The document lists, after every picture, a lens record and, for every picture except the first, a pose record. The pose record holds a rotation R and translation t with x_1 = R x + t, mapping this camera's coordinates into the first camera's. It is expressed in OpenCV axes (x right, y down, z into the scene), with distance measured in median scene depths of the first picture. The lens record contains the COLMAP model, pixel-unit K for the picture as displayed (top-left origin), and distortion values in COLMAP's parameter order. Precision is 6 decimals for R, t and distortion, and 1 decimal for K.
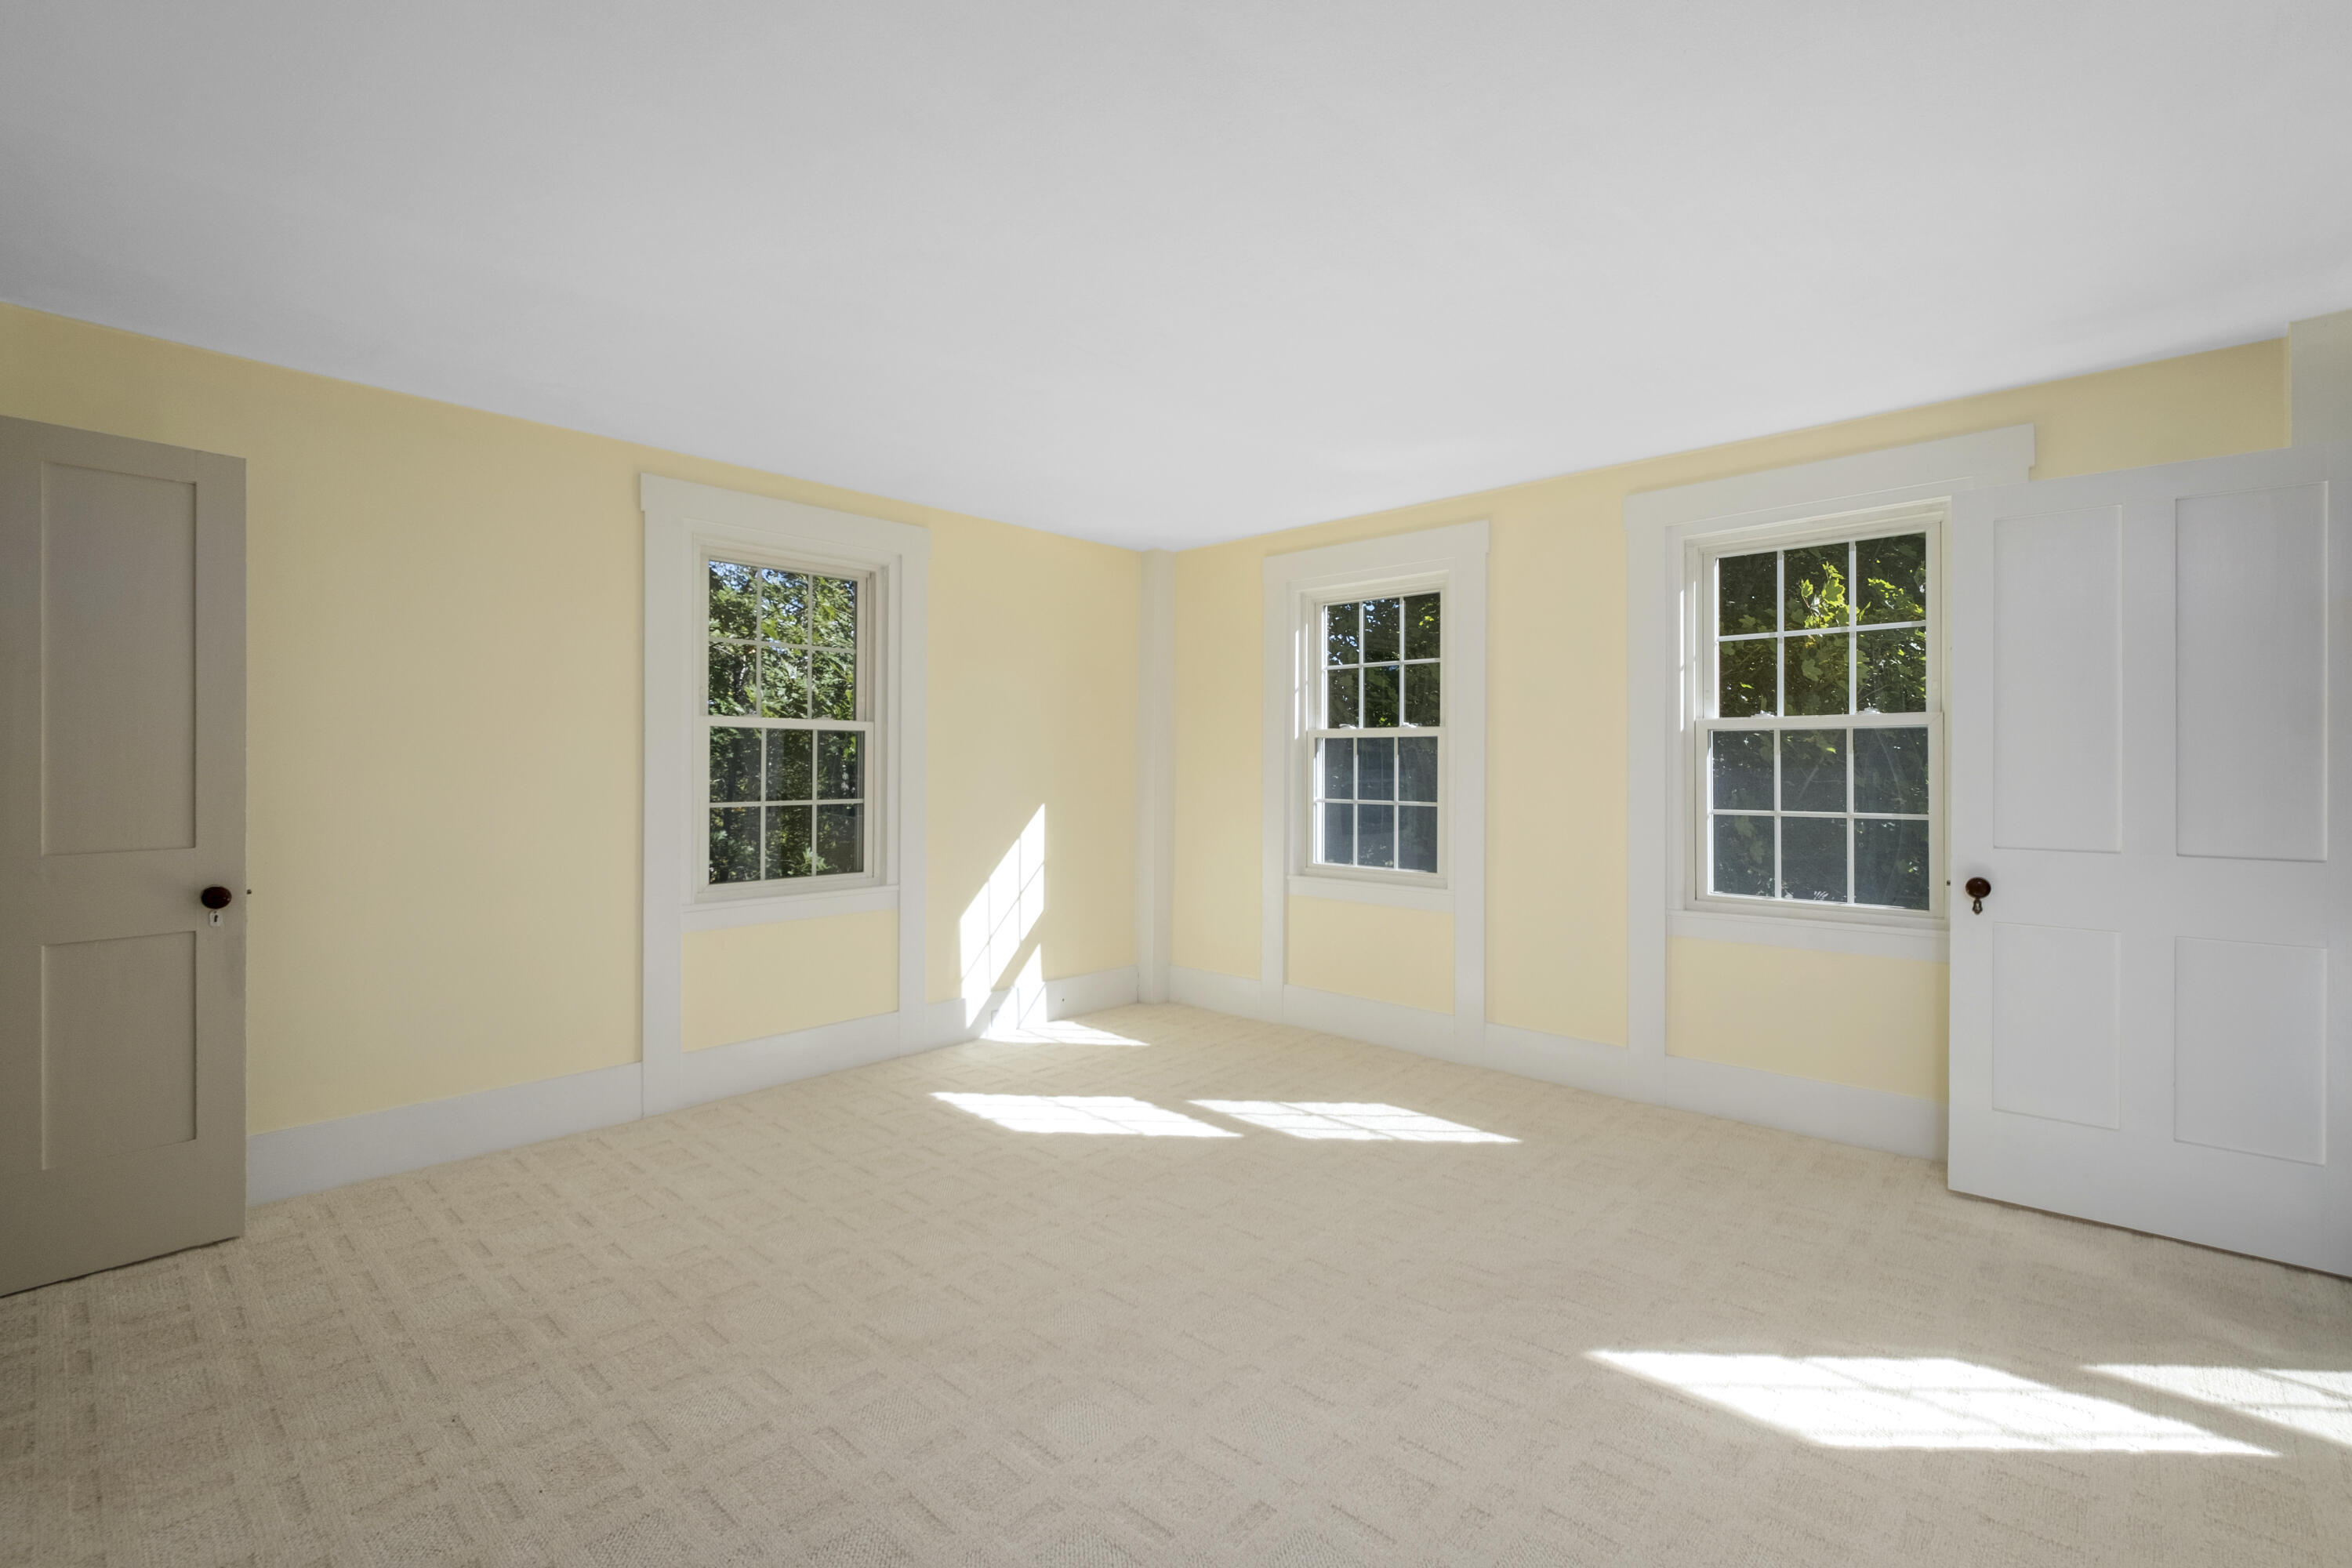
lens RADIAL K [[1034.4, 0, 1180.2], [0, 1034.4, 763.9], [0, 0, 1]] dist [-0.004190, -0.001696]
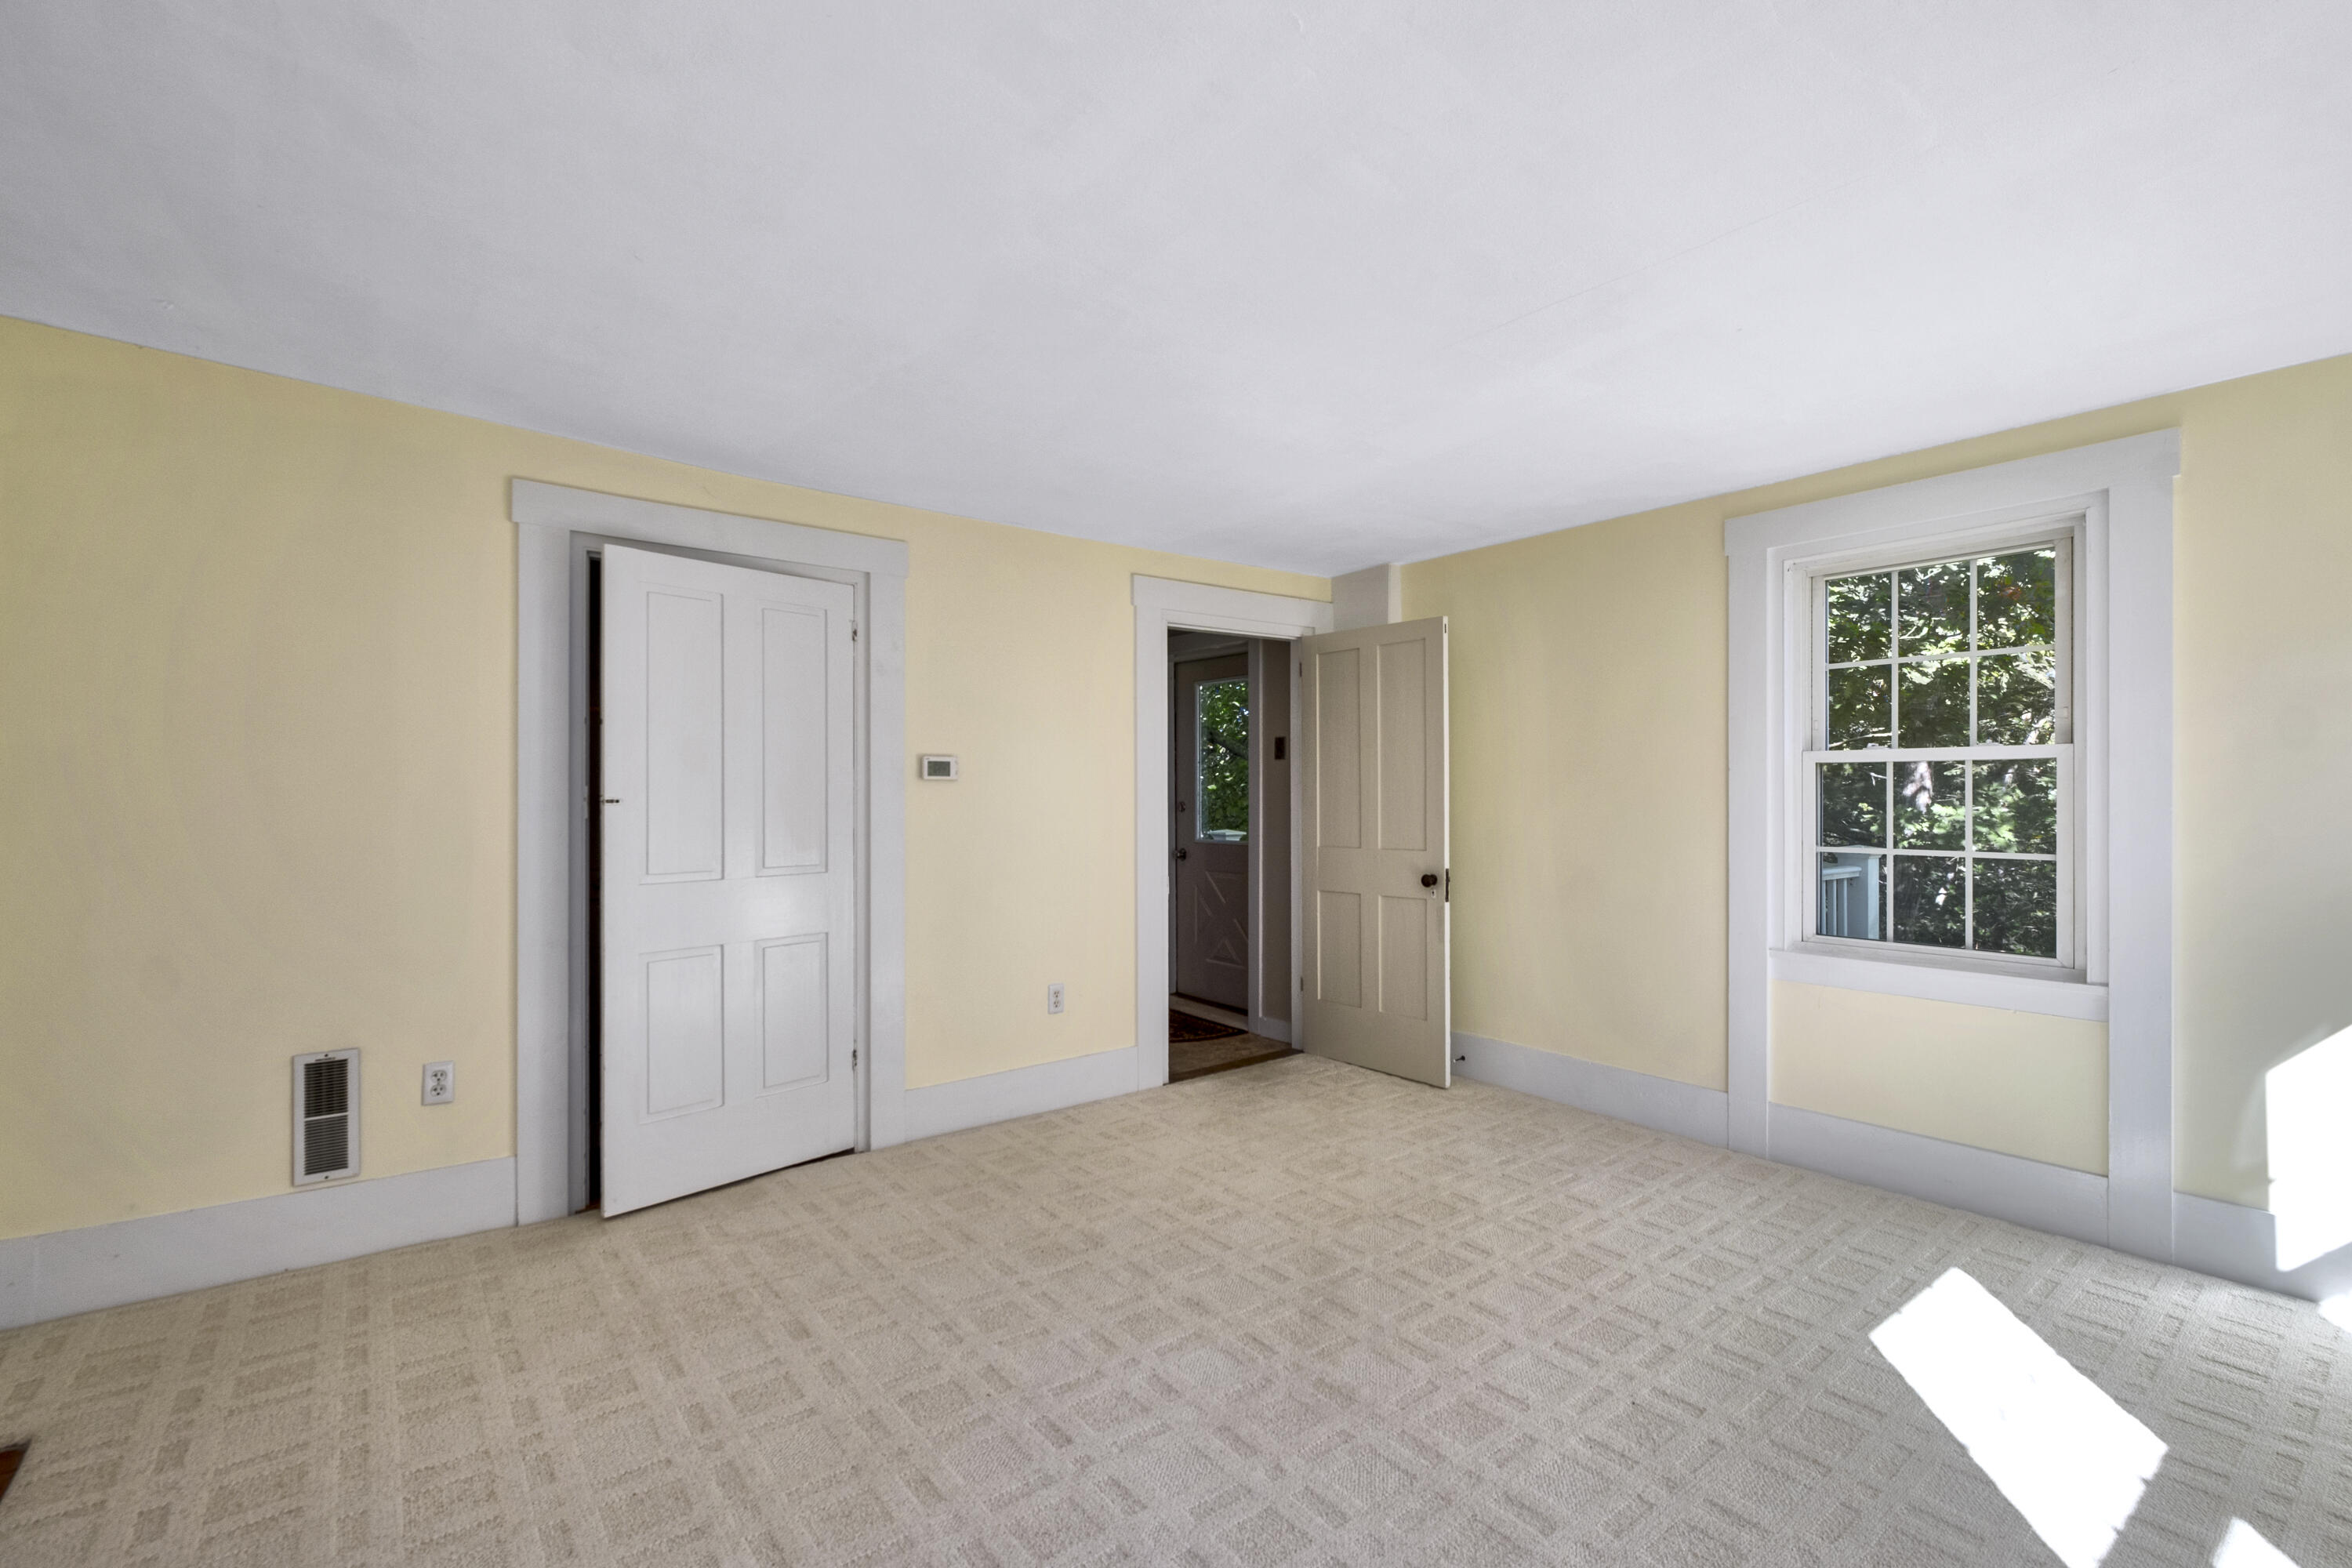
lens RADIAL K [[1034.4, 0, 1180.1], [0, 1034.4, 802.2], [0, 0, 1]] dist [-0.004190, -0.001696]
pose [[-0.169905, 0.004371, -0.985451, 0.560402], [-0.001747, 0.999987, 0.004736, -0.004549], [0.985459, 0.002526, -0.169895, 0.615300]]
